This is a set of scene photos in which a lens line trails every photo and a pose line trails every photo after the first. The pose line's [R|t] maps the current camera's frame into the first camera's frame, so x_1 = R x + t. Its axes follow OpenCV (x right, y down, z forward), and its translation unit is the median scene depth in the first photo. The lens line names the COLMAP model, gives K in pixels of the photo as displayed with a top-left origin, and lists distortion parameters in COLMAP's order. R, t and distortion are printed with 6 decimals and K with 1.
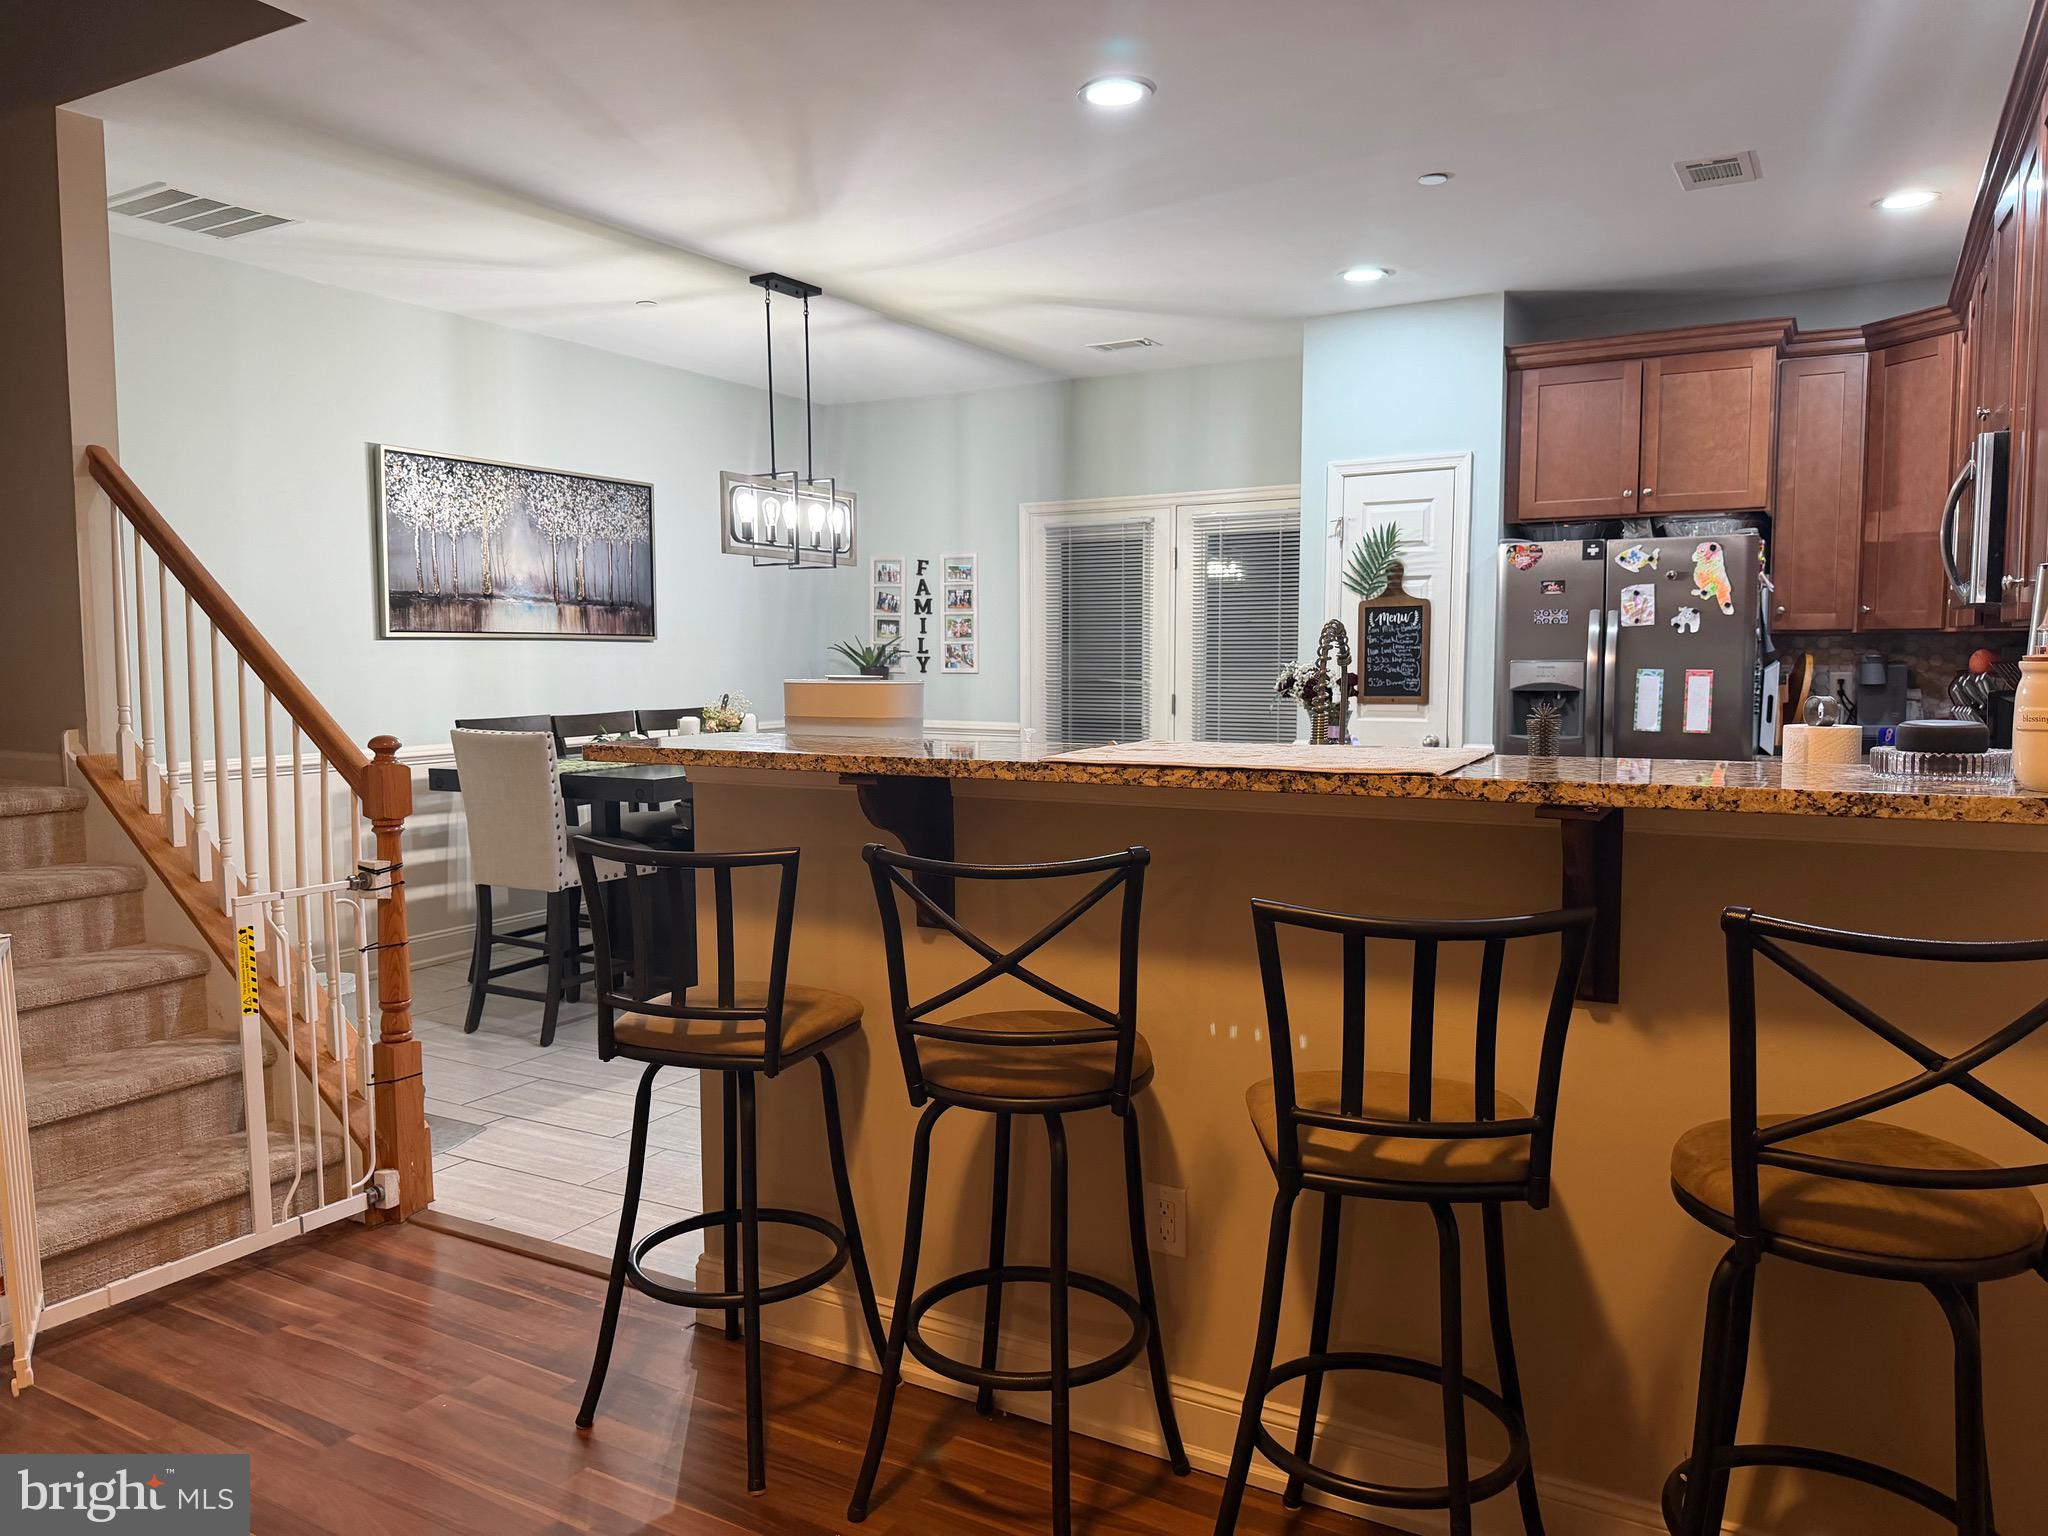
lens RADIAL K [[1400.6, 0, 1017.0], [0, 1400.6, 756.8], [0, 0, 1]] dist [0.025951, -0.006324]
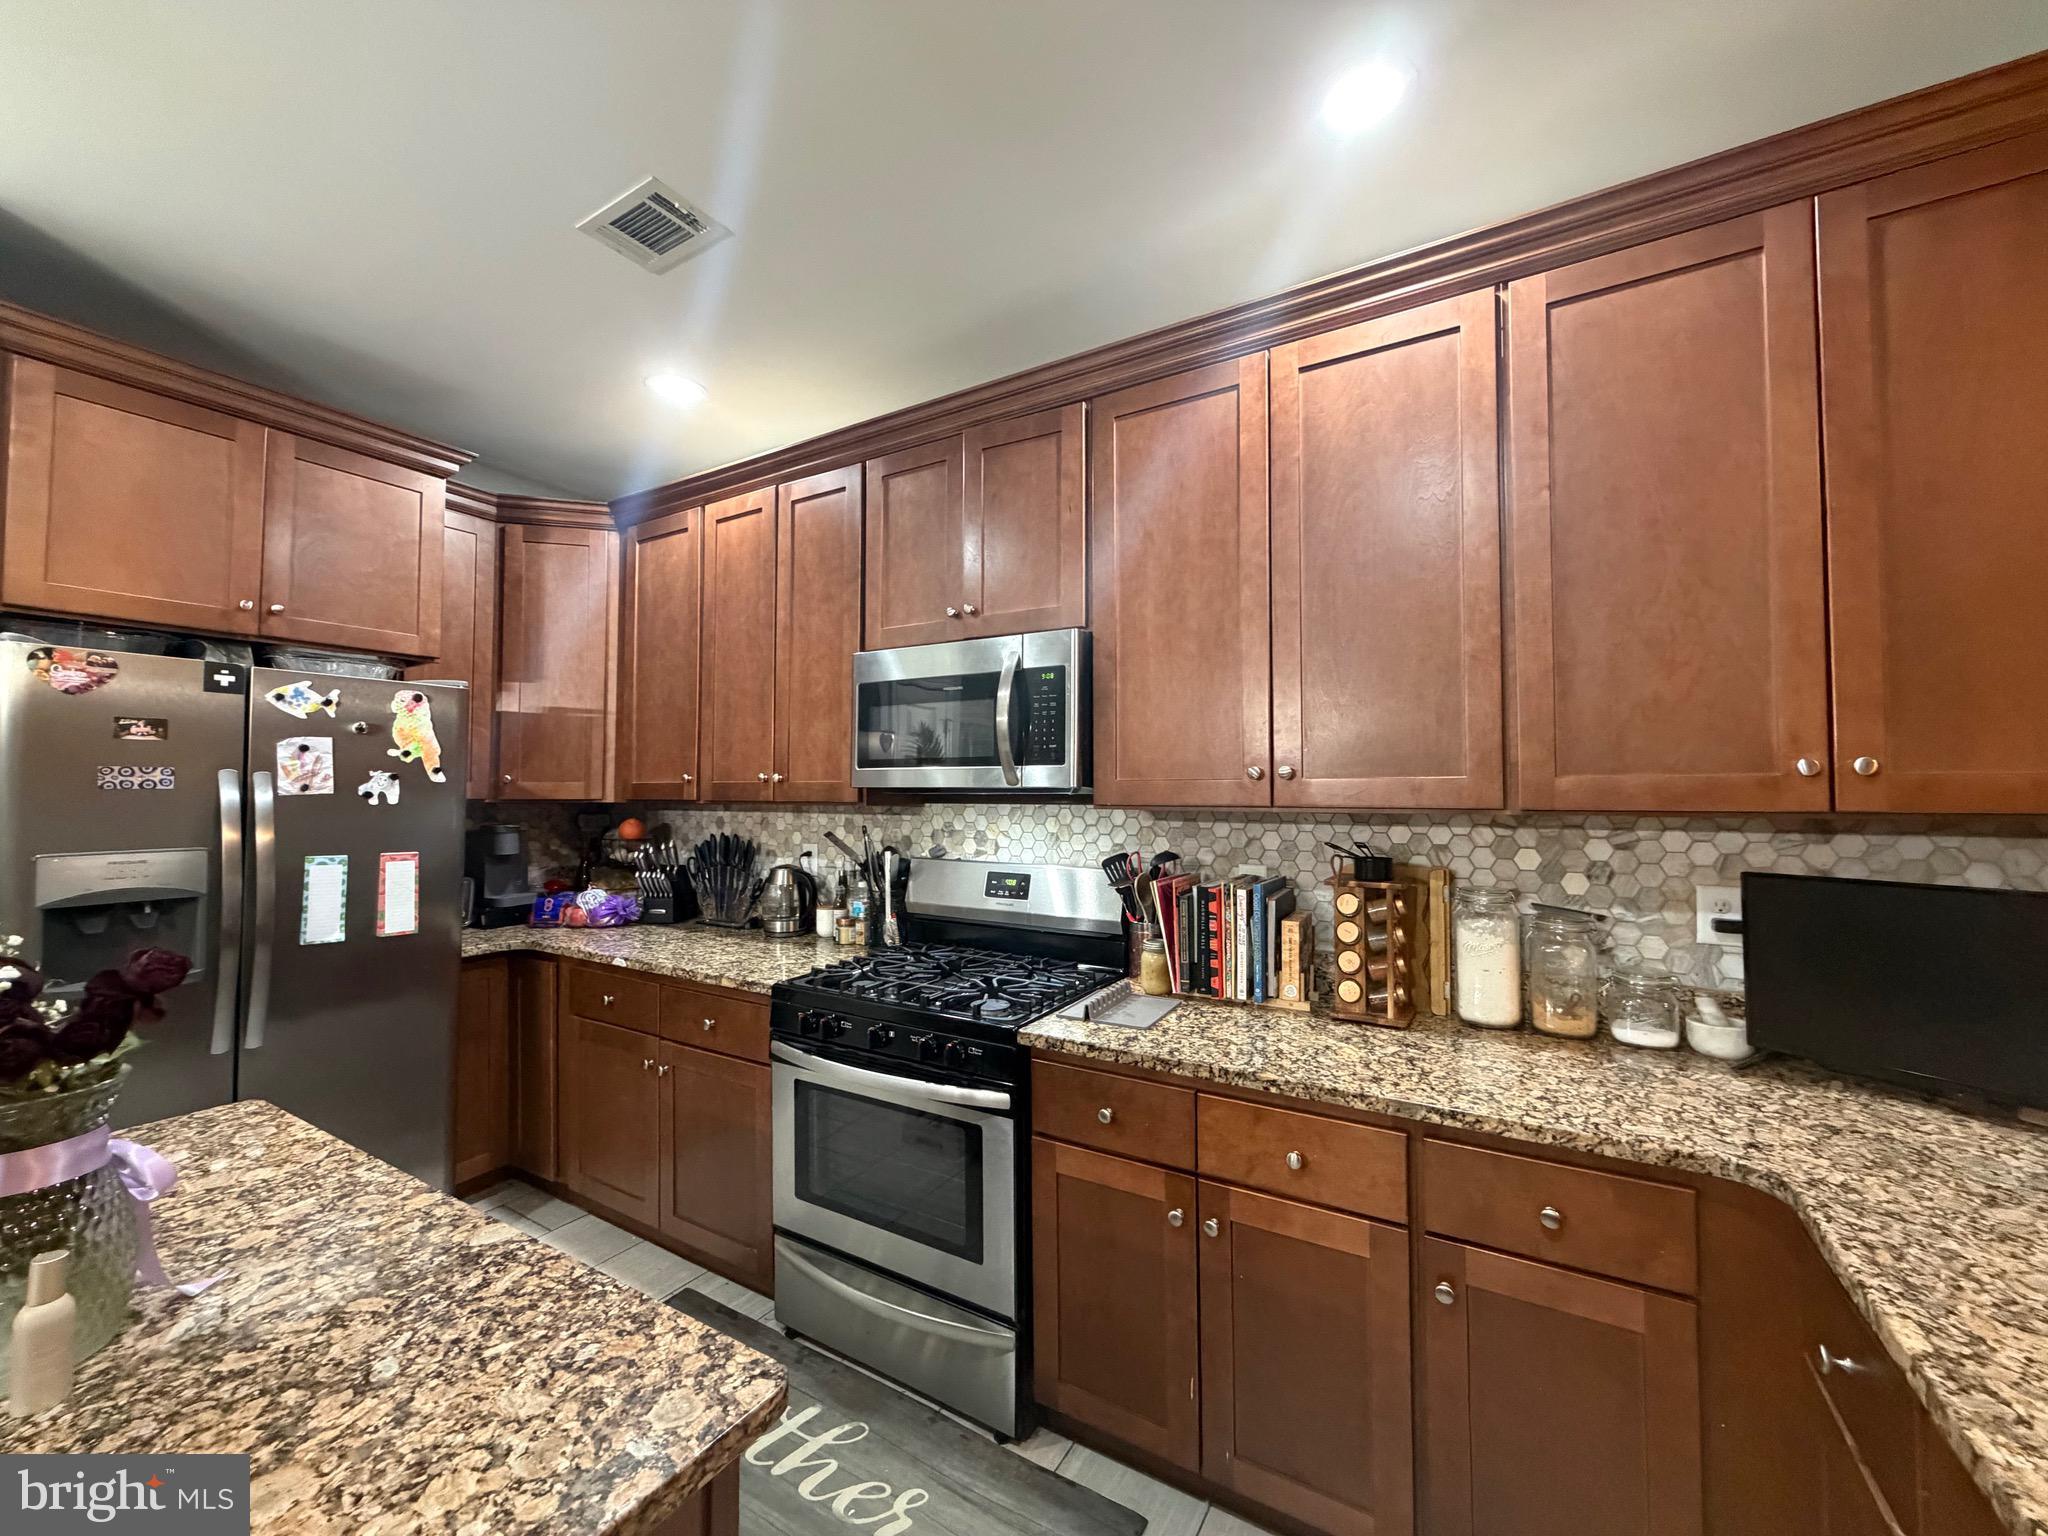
lens RADIAL K [[811.1, 0, 1025.0], [0, 811.1, 766.5], [0, 0, 1]] dist [-0.000728, 0.000008]
pose [[0.030584, 0.038181, 0.998803, 0.043279], [0.073285, 0.996495, -0.040336, -0.057164], [-0.996842, 0.074431, 0.027678, 0.558634]]
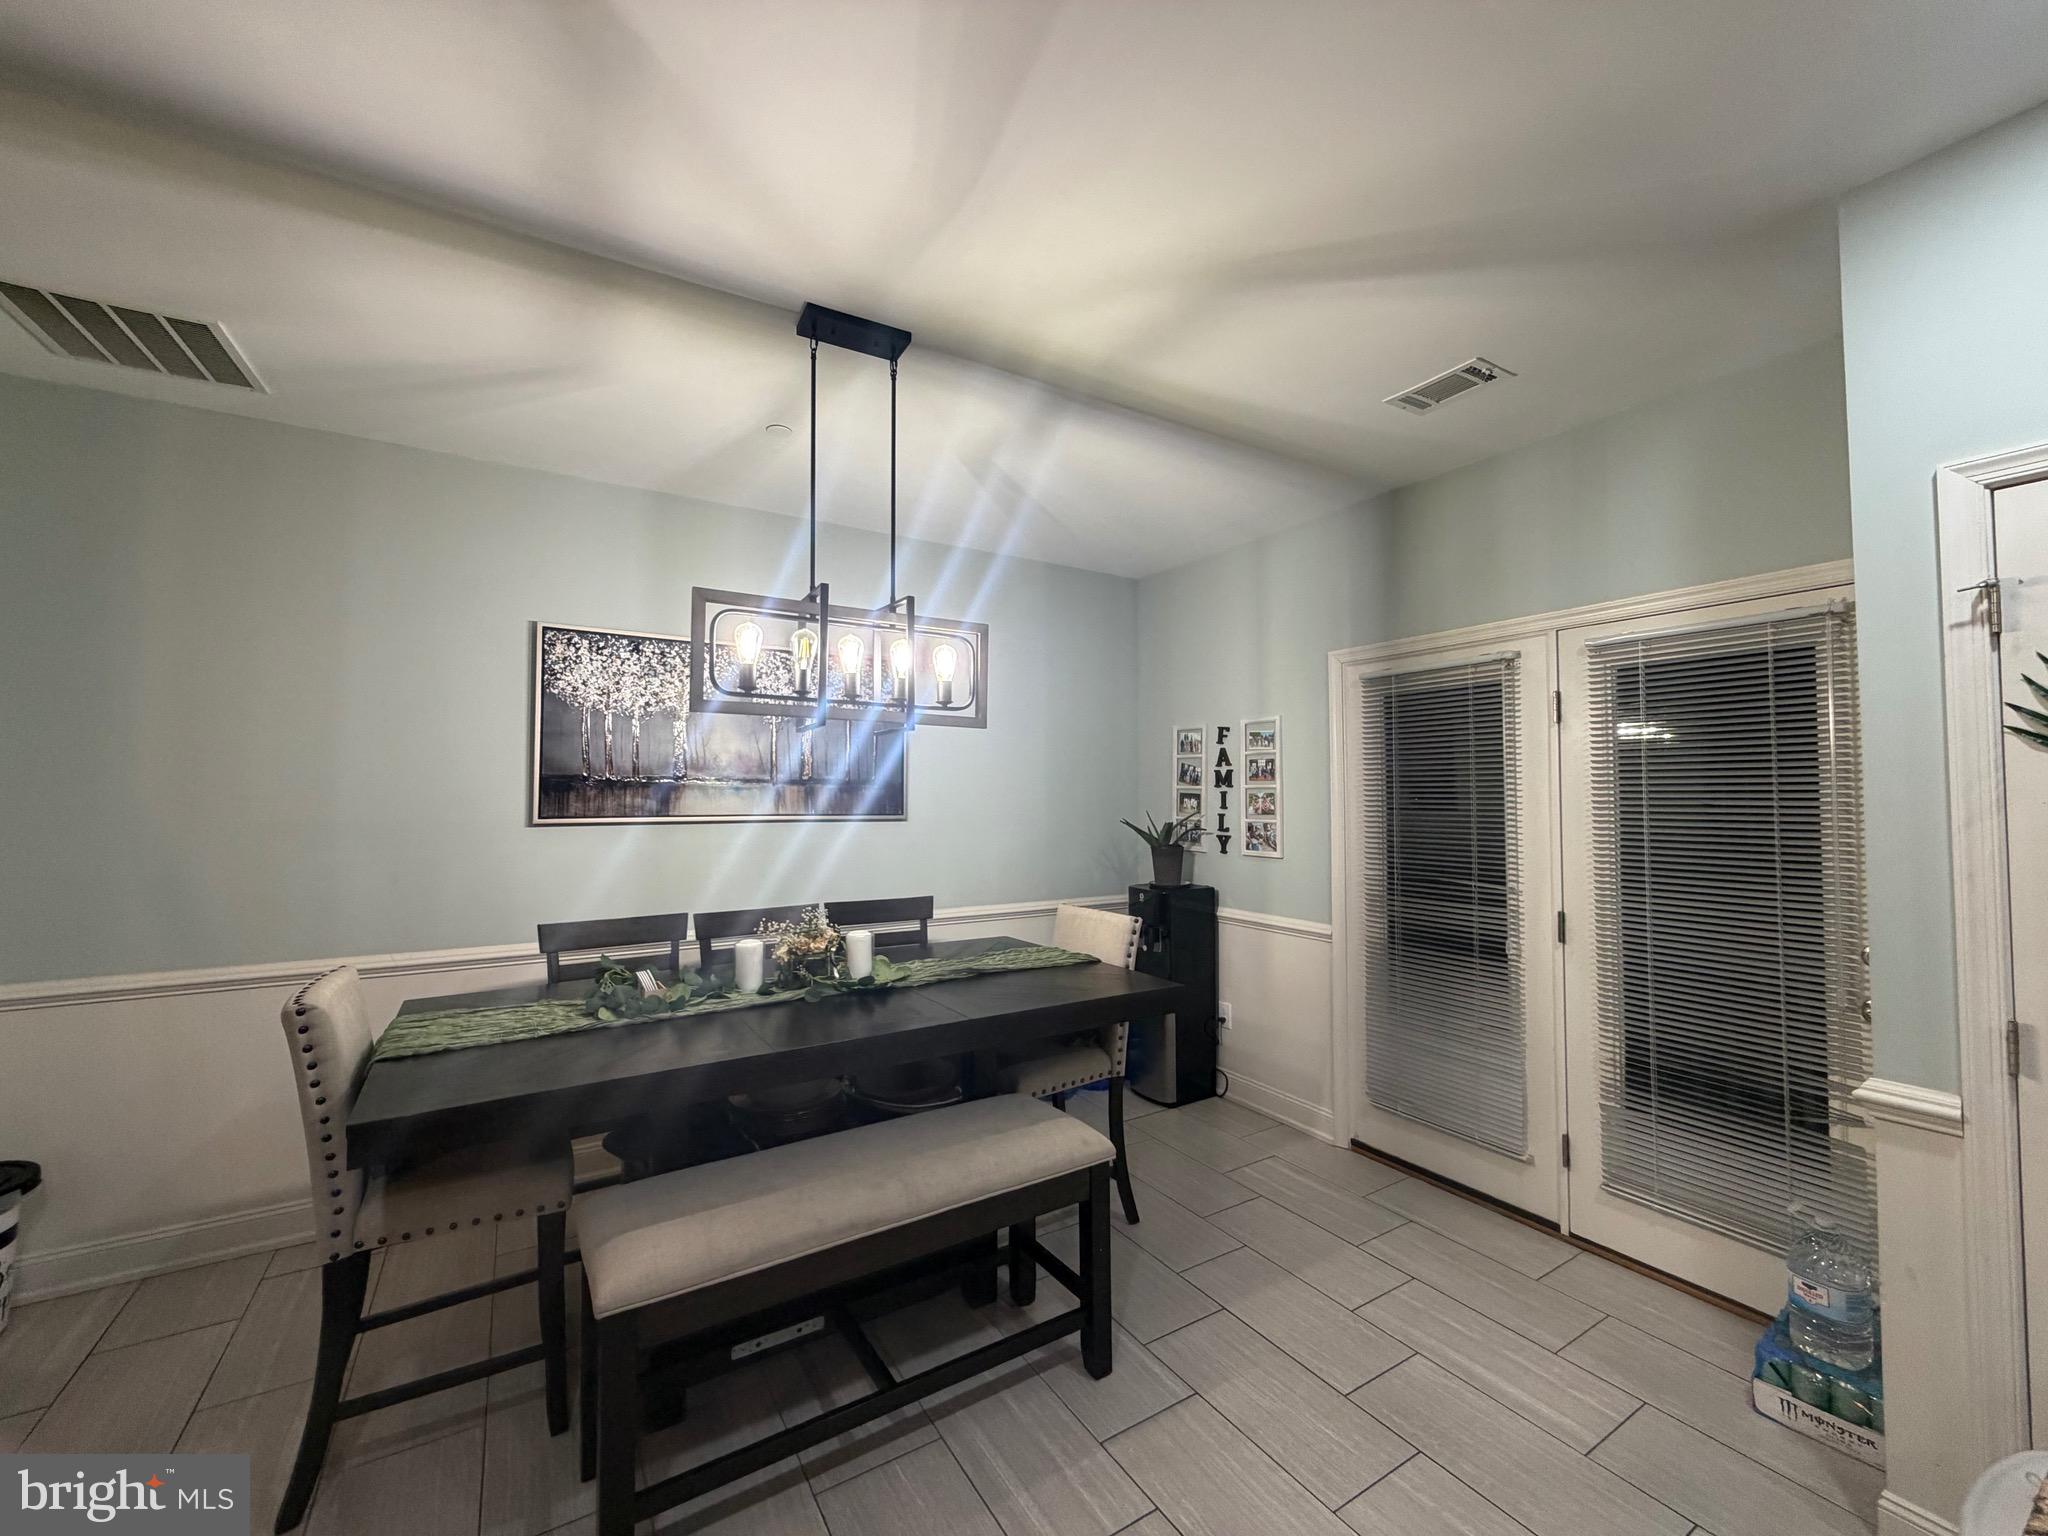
lens RADIAL K [[811.1, 0, 1019.2], [0, 811.1, 765.7], [0, 0, 1]] dist [-0.000728, 0.000008]
pose [[0.875817, -0.016582, -0.482359, 0.088764], [-0.037647, 0.994018, -0.102525, -0.076489], [0.481173, 0.107953, 0.869953, 0.646494]]
